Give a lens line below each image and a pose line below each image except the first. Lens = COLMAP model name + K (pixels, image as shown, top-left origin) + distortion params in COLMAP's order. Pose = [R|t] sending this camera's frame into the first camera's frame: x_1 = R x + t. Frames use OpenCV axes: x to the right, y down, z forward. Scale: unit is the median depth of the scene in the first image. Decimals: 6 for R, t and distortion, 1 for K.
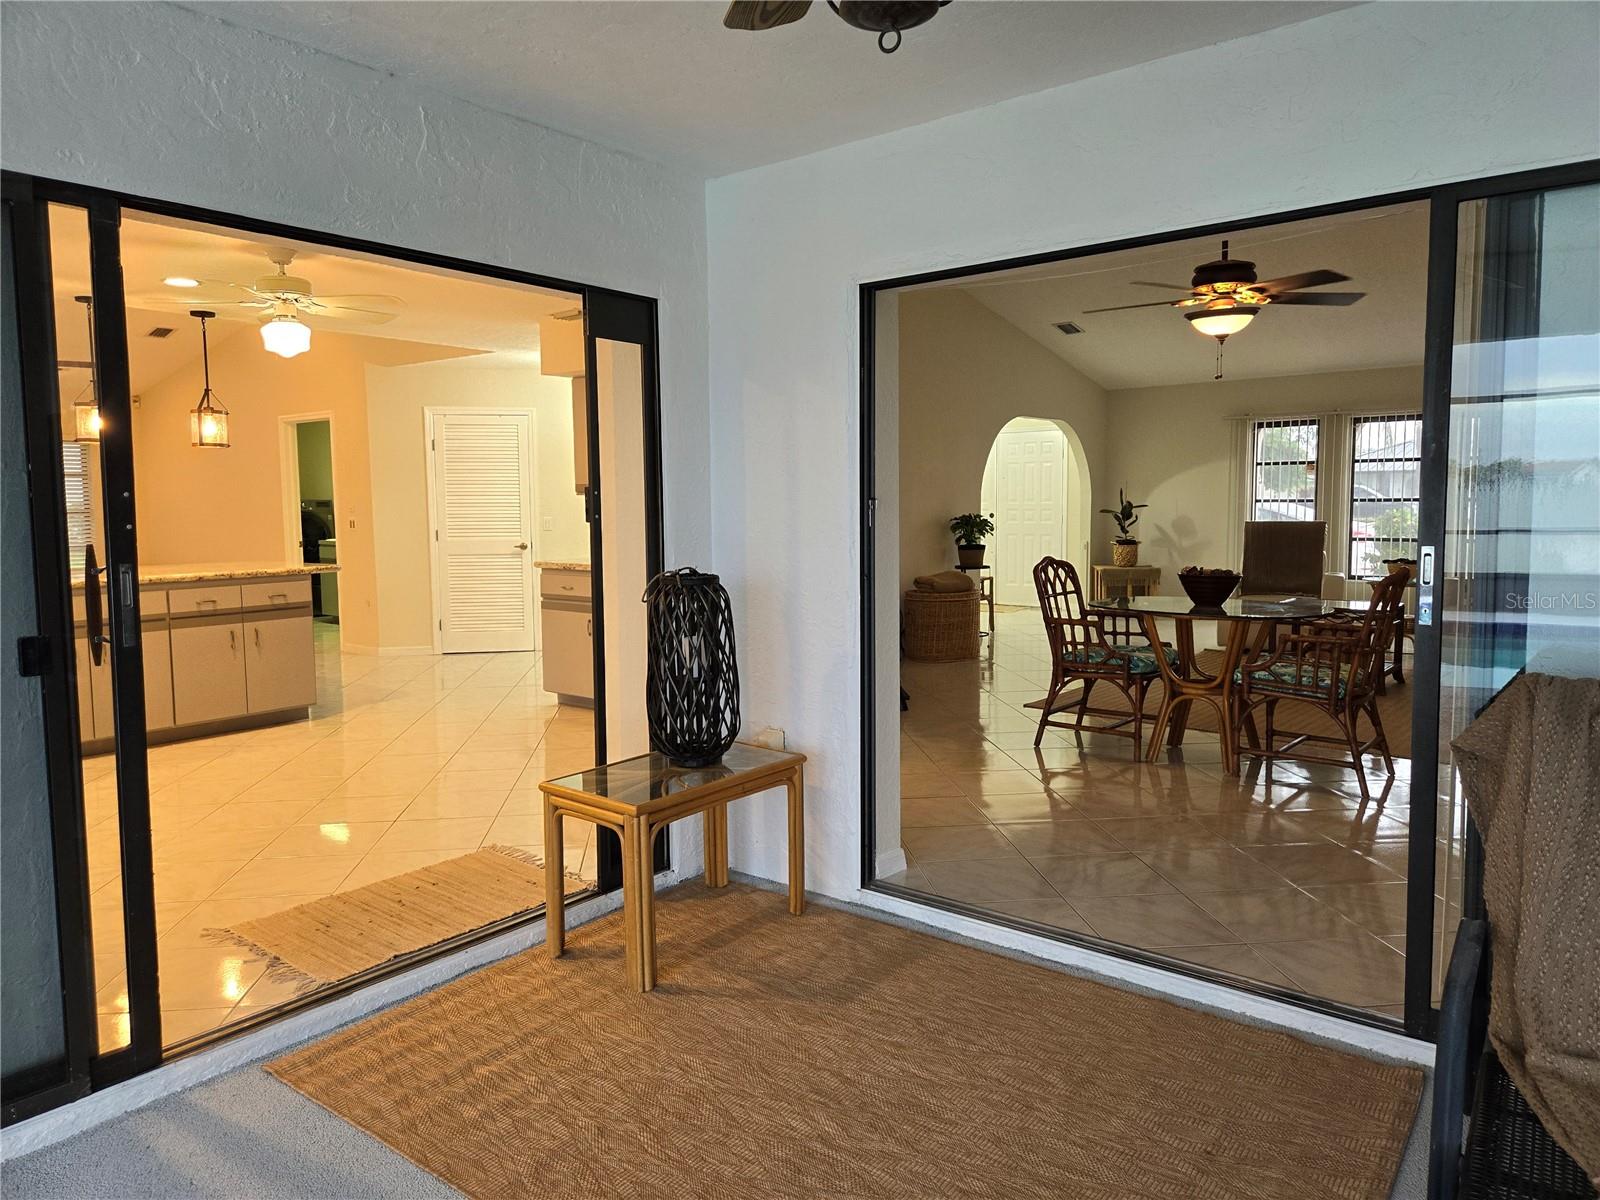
lens RADIAL K [[1067.2, 0, 811.4], [0, 1067.2, 587.7], [0, 0, 1]] dist [0.077185, -0.068702]
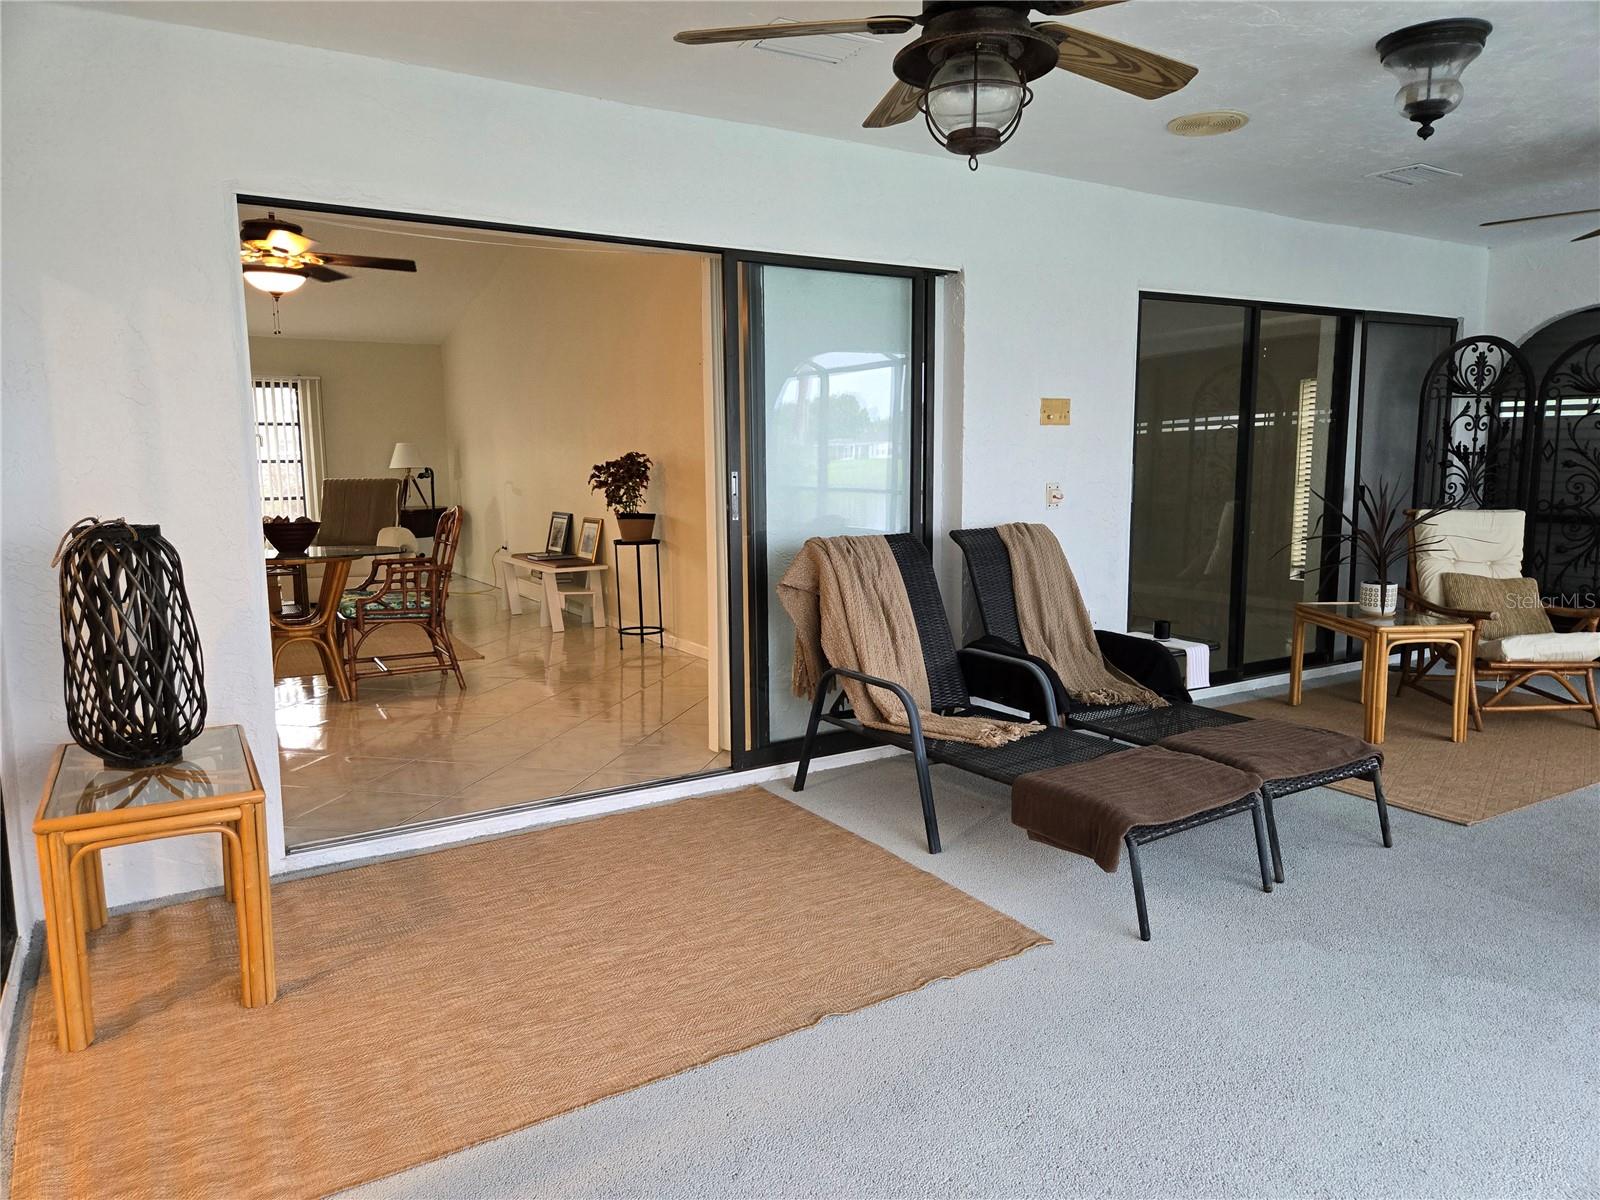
lens RADIAL K [[1067.2, 0, 805.9], [0, 1067.2, 599.8], [0, 0, 1]] dist [0.077185, -0.068702]
pose [[0.349112, -0.115845, 0.929893, -0.251442], [0.083208, 0.992242, 0.092373, 0.003887], [-0.933379, 0.045126, 0.356043, 0.090733]]
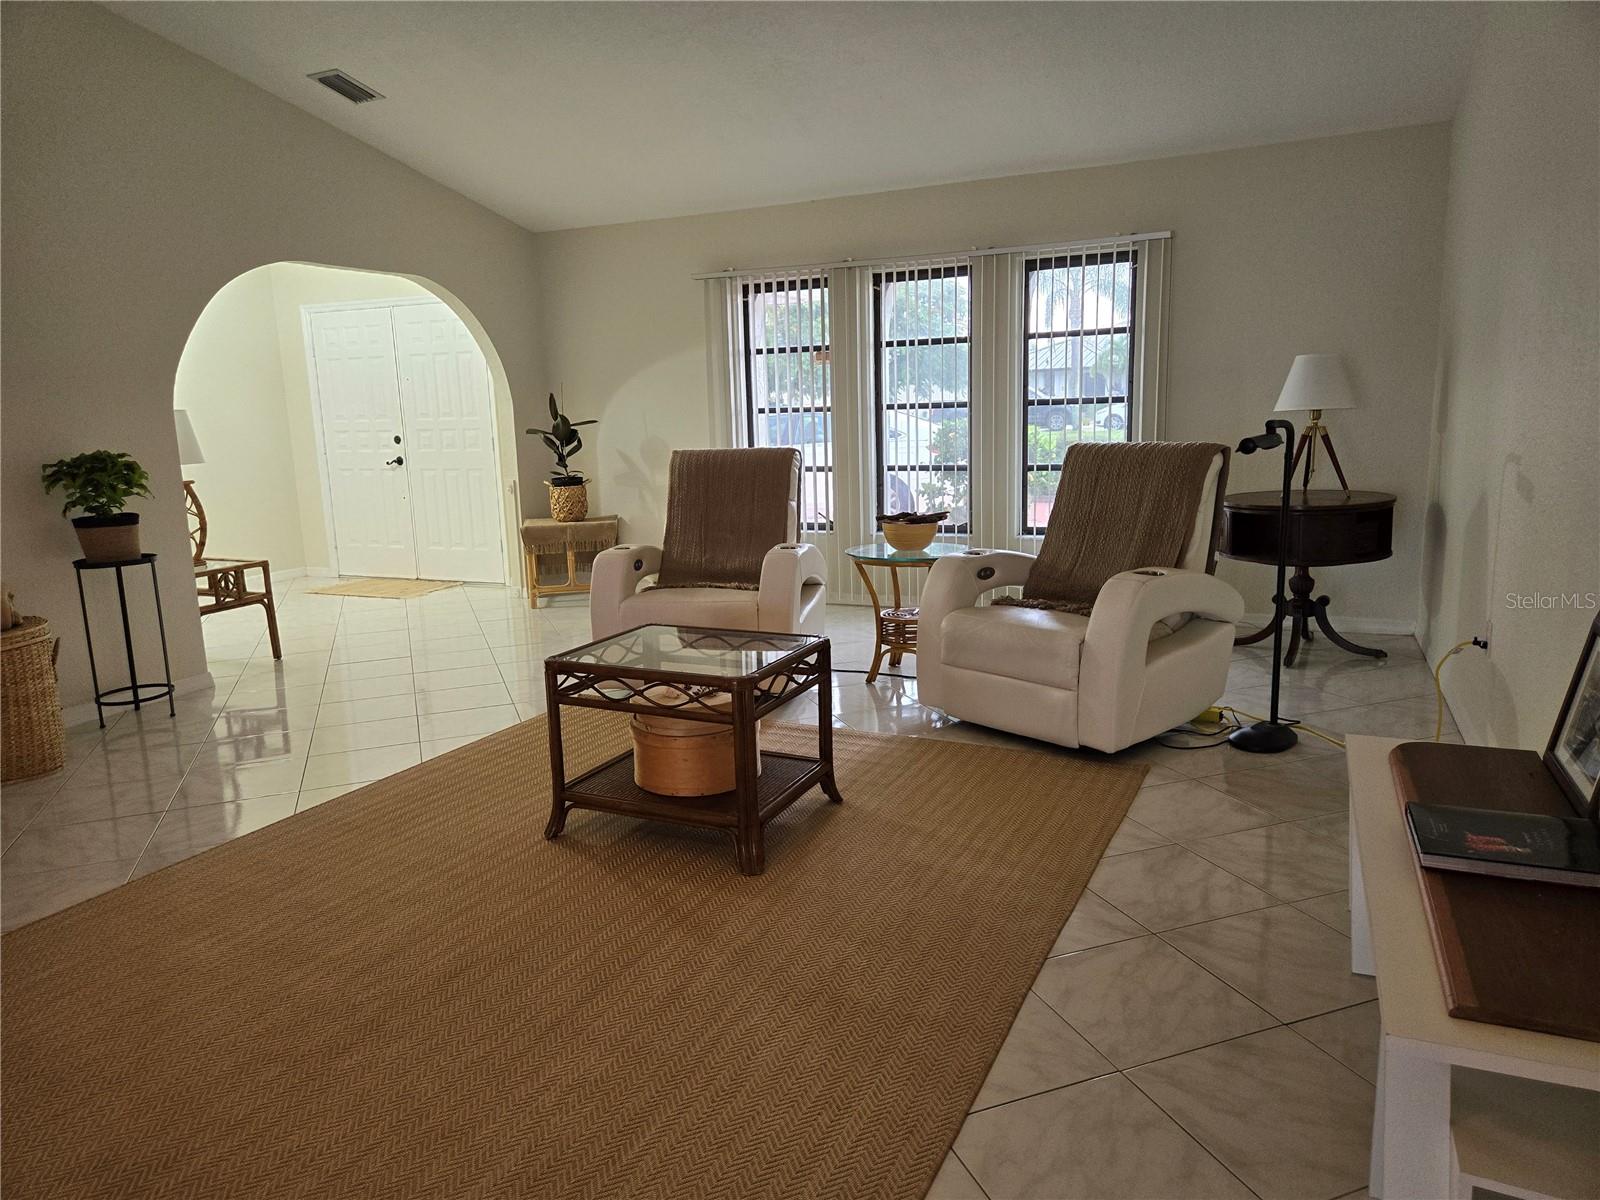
lens RADIAL K [[1067.2, 0, 785.9], [0, 1067.2, 588.1], [0, 0, 1]] dist [0.077185, -0.068702]
pose [[0.972895, -0.061175, 0.223010, 0.338216], [0.041870, 0.995035, 0.090291, -0.038928], [-0.227427, -0.078506, 0.970626, 0.445114]]
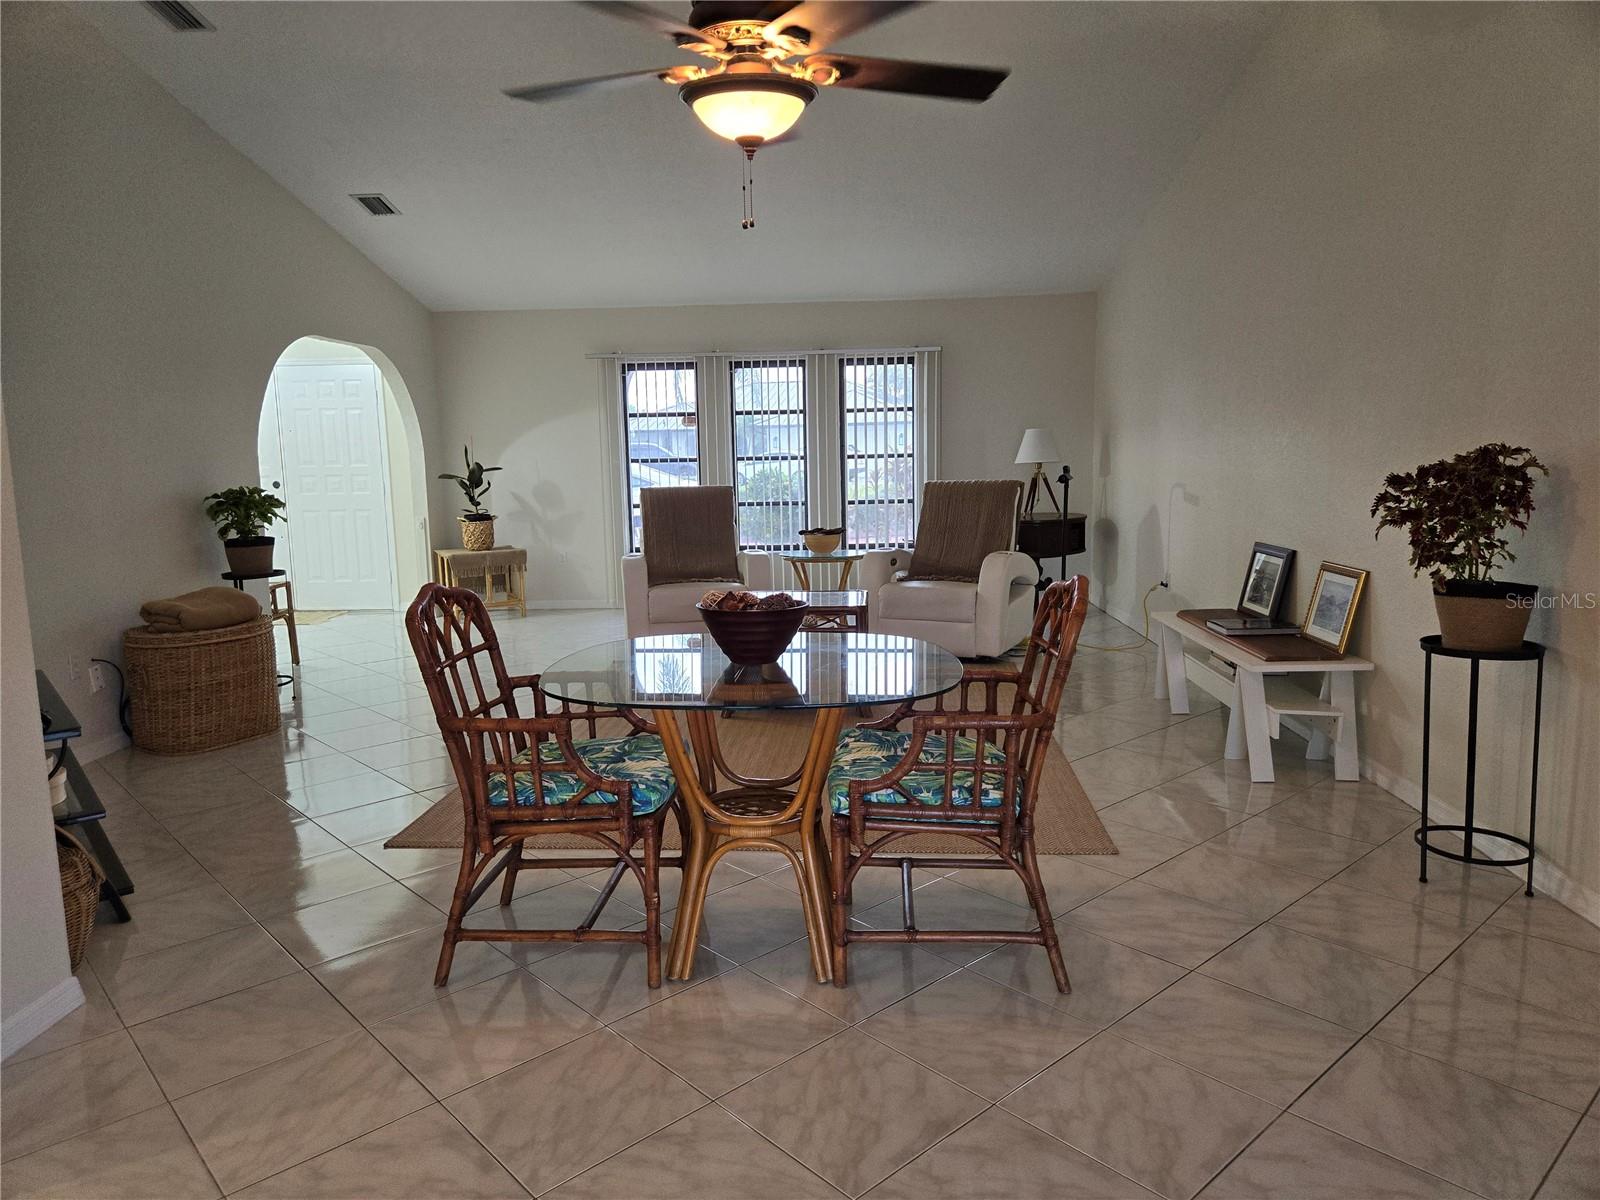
lens RADIAL K [[1067.2, 0, 789.8], [0, 1067.2, 594.2], [0, 0, 1]] dist [0.077185, -0.068702]
pose [[0.817930, -0.086304, 0.568807, 0.047865], [0.061395, 0.996132, 0.062857, -0.027958], [-0.572032, -0.016491, 0.820066, 0.315913]]
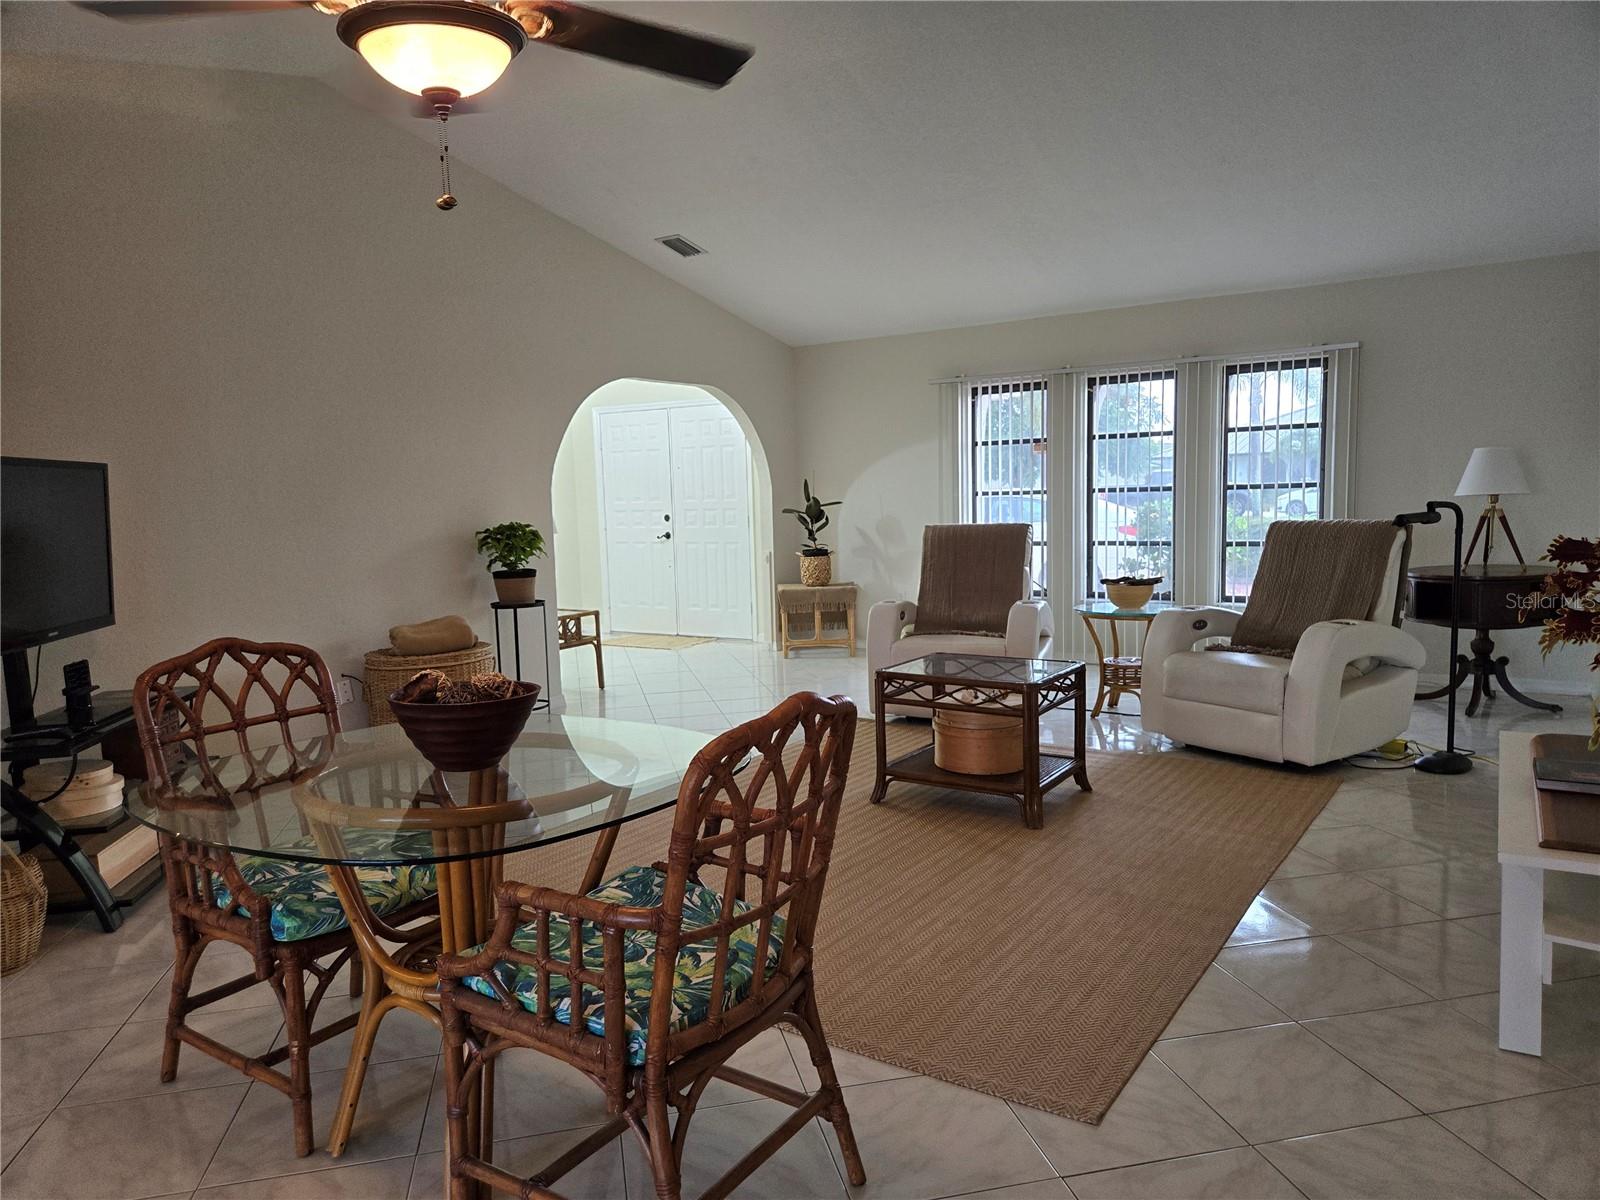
lens RADIAL K [[1067.2, 0, 802.0], [0, 1067.2, 610.8], [0, 0, 1]] dist [0.077185, -0.068702]
pose [[0.994839, -0.030187, 0.096876, 0.260374], [0.027443, 0.999187, 0.029532, -0.029782], [-0.097688, -0.026721, 0.994858, 0.327031]]
